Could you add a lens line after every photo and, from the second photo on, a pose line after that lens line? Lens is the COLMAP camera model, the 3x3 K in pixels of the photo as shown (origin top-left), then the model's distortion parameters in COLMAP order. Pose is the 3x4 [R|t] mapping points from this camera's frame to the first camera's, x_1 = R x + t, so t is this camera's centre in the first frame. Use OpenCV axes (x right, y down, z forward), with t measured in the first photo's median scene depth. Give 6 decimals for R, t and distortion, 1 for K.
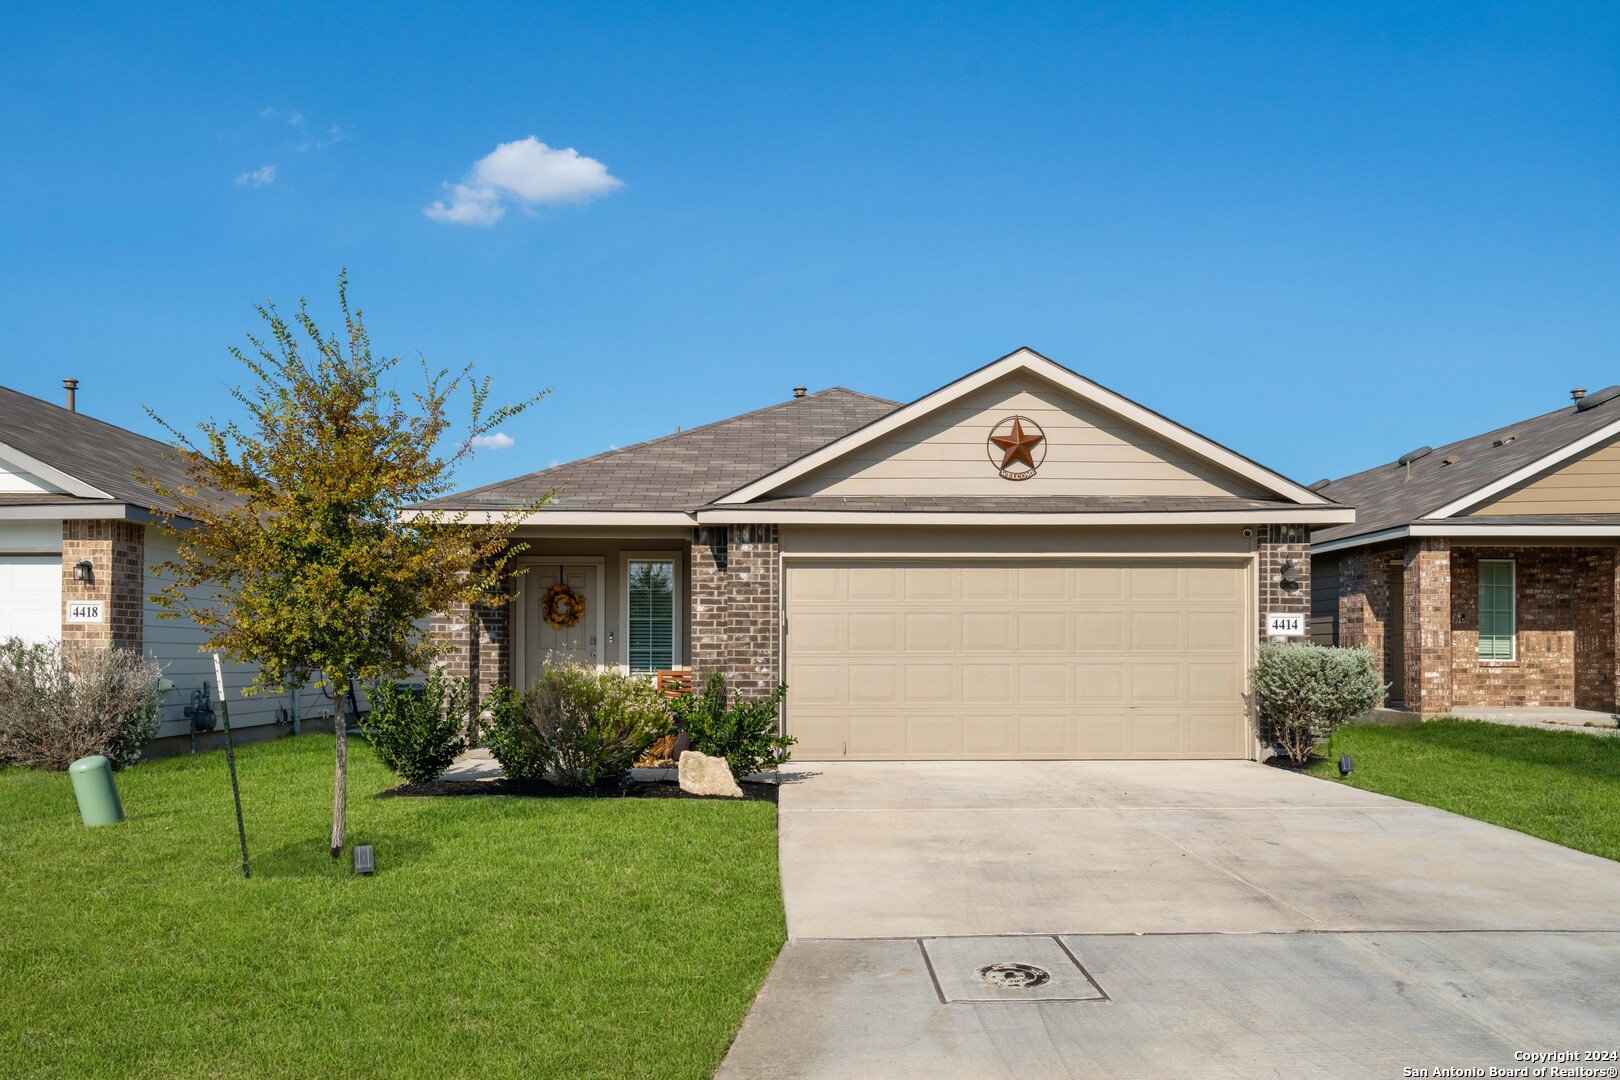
lens RADIAL K [[1106.7, 0, 811.1], [0, 1106.7, 628.1], [0, 0, 1]] dist [0.004179, 0.002921]
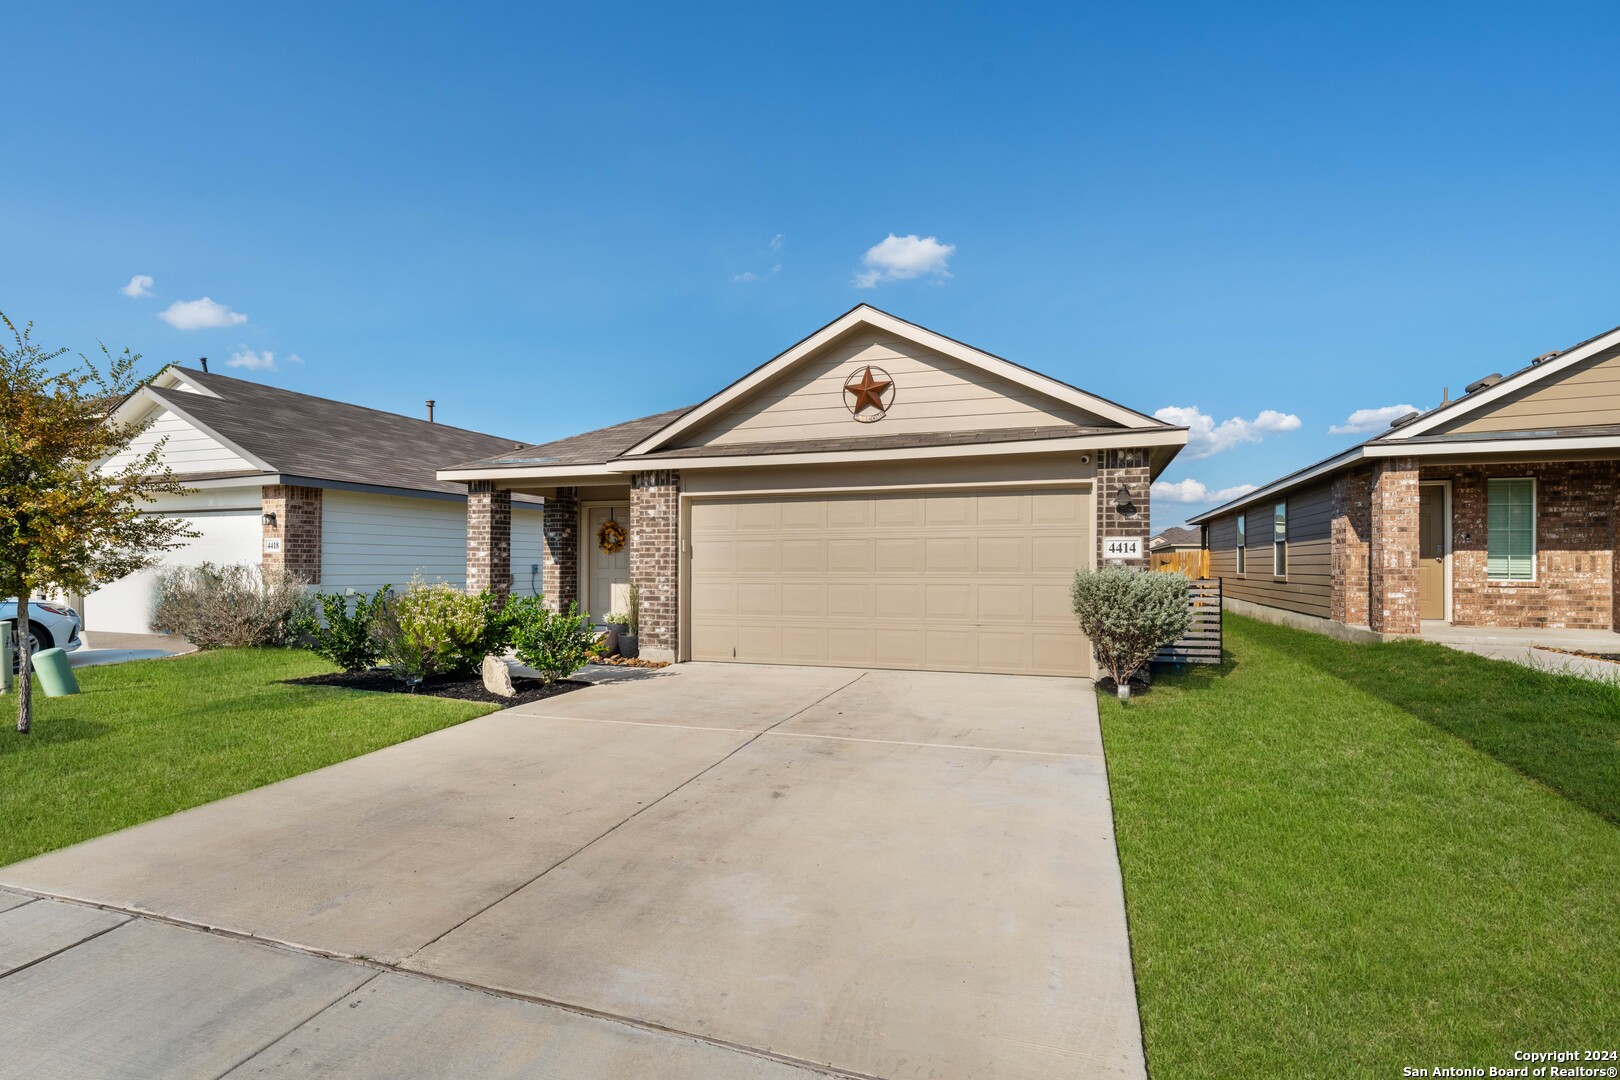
lens RADIAL K [[746.7, 0, 812.6], [0, 746.7, 550.2], [0, 0, 1]] dist [0.003221, -0.000034]
pose [[0.944407, -0.006081, -0.328722, 0.383192], [0.006622, 0.999978, 0.000526, -0.003265], [0.328711, -0.002674, 0.944427, 0.257619]]
